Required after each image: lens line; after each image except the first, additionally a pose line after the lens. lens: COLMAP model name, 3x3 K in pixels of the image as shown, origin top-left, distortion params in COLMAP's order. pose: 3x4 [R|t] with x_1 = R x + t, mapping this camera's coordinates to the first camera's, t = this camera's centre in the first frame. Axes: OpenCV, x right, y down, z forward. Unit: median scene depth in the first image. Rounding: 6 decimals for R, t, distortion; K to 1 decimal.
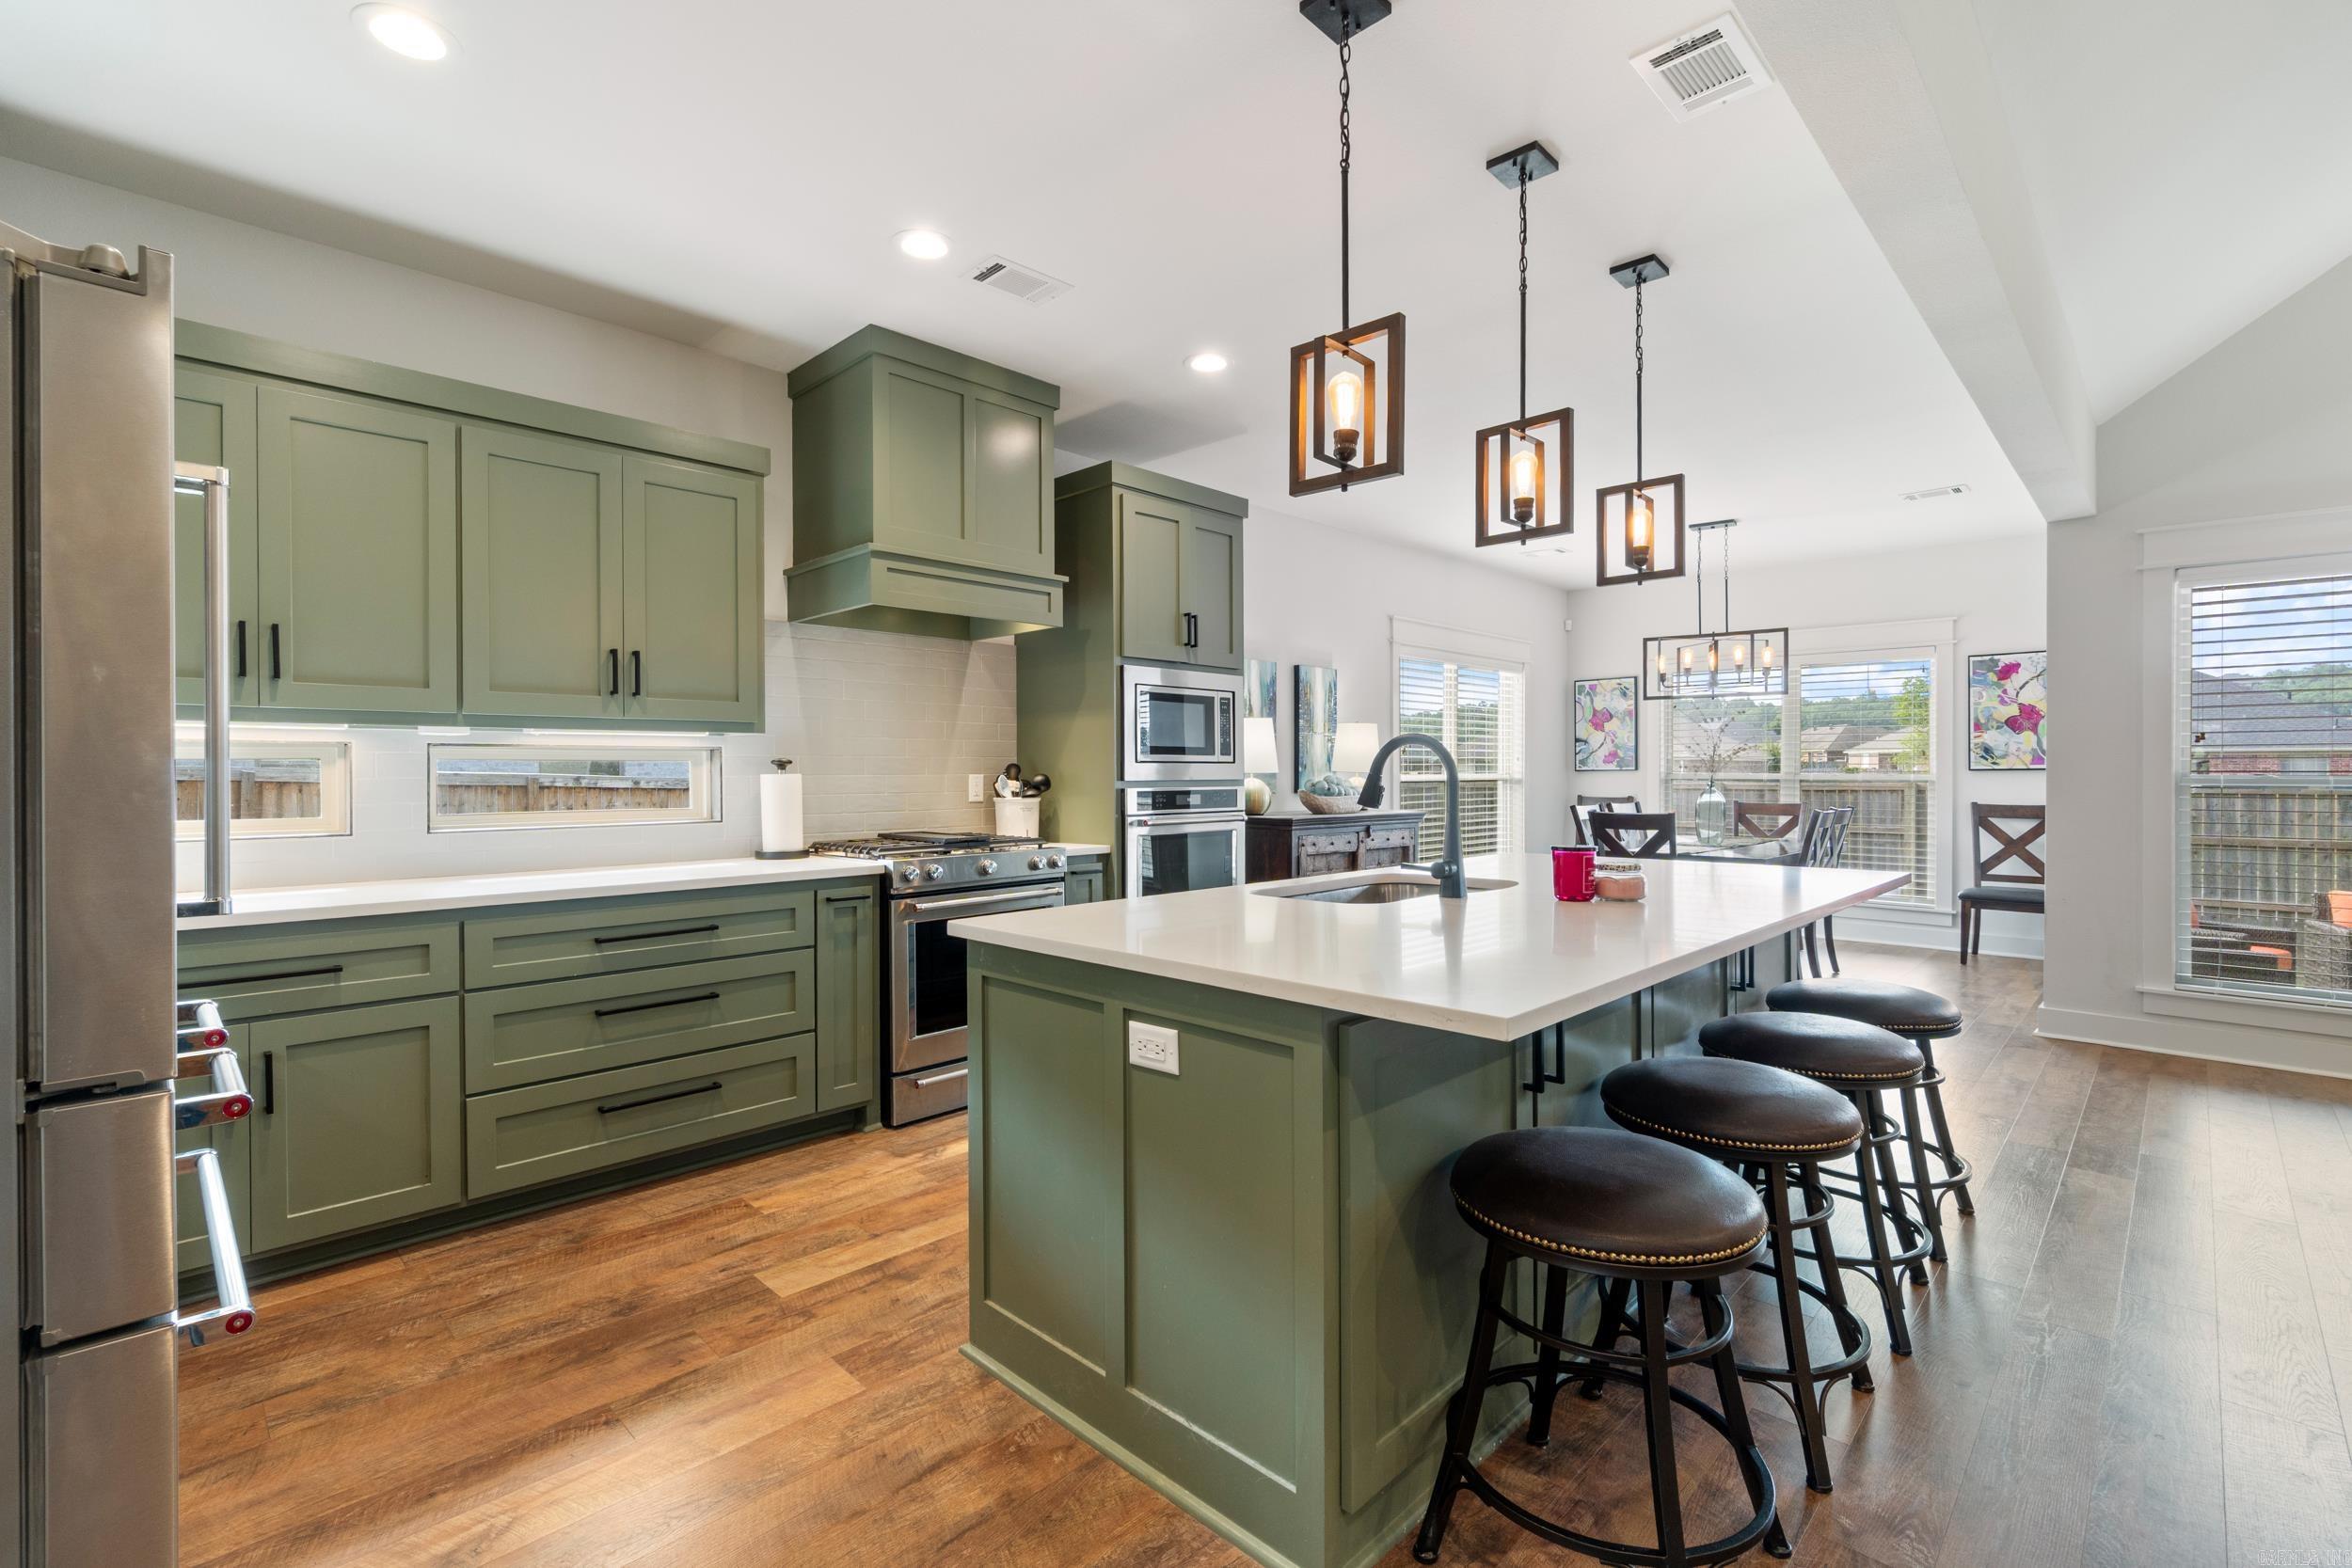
lens RADIAL K [[1038.9, 0, 1165.8], [0, 1038.9, 782.8], [0, 0, 1]] dist [-0.000608, 0.000236]
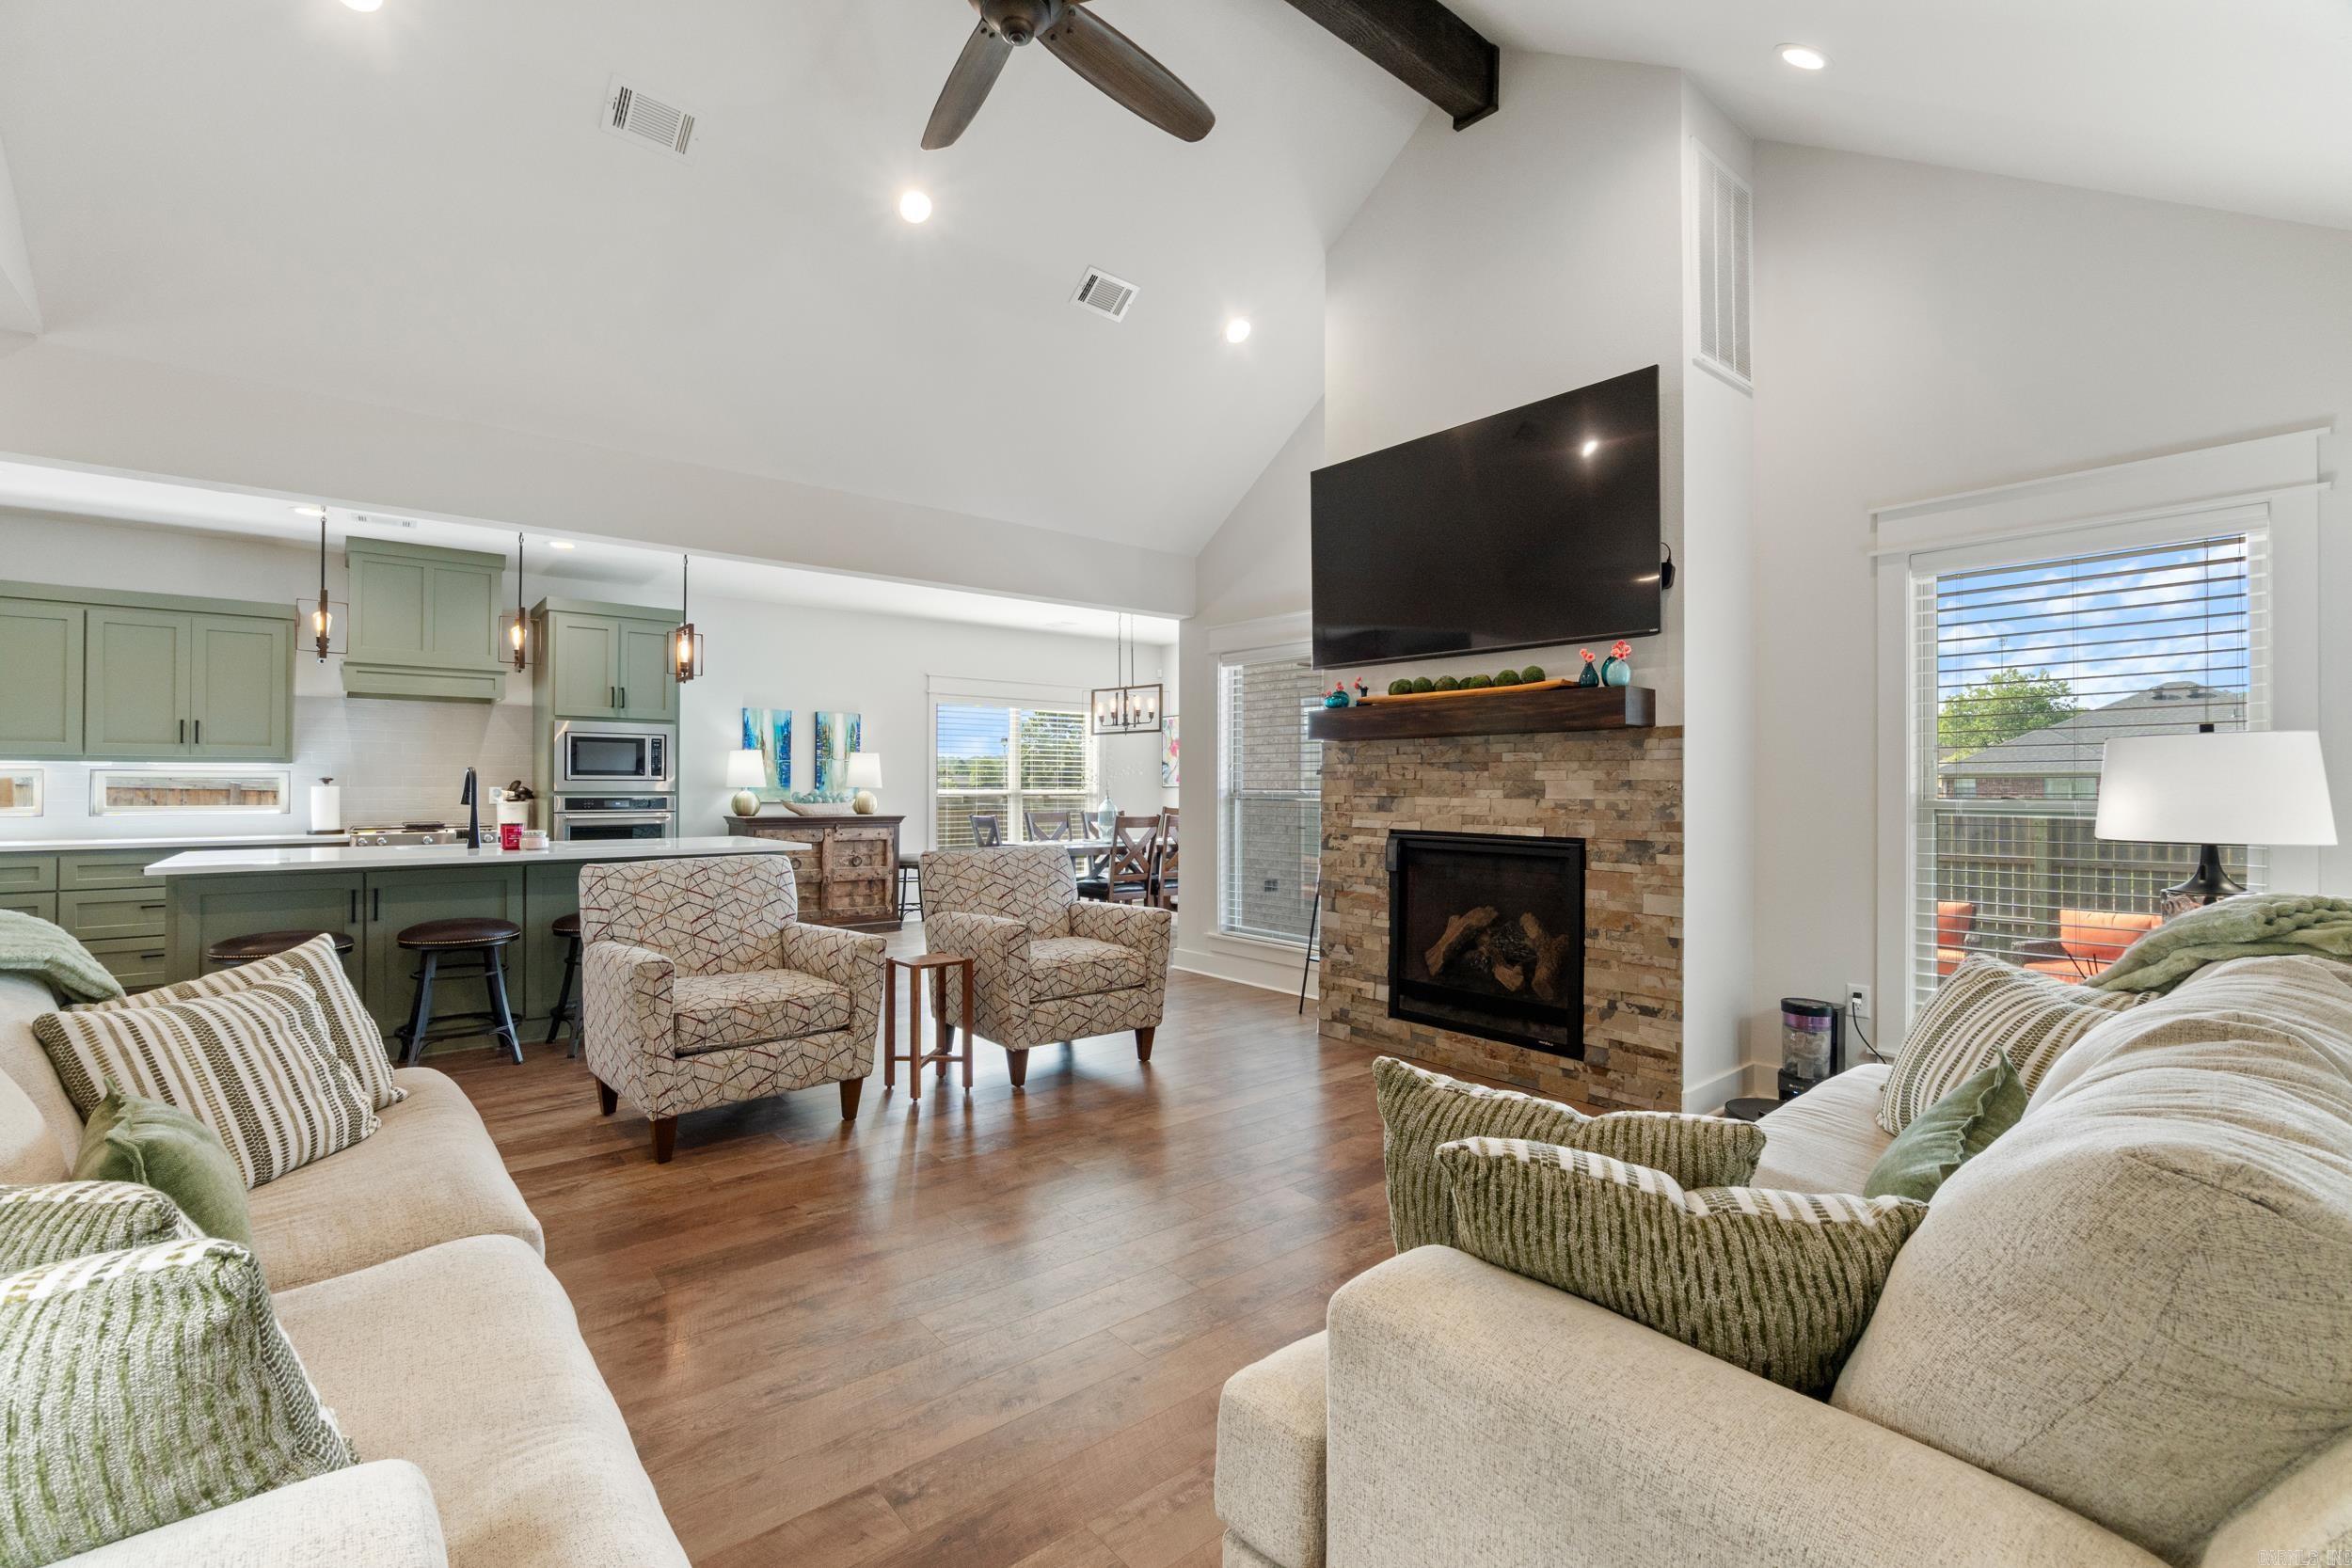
lens RADIAL K [[1021.8, 0, 1166.8], [0, 1021.8, 771.4], [0, 0, 1]] dist [-0.000587, 0.000362]
pose [[0.994602, 0.002664, -0.103733, 1.021373], [-0.005536, 0.999609, -0.027404, 0.005009], [0.103619, 0.027831, 0.994228, -0.468538]]
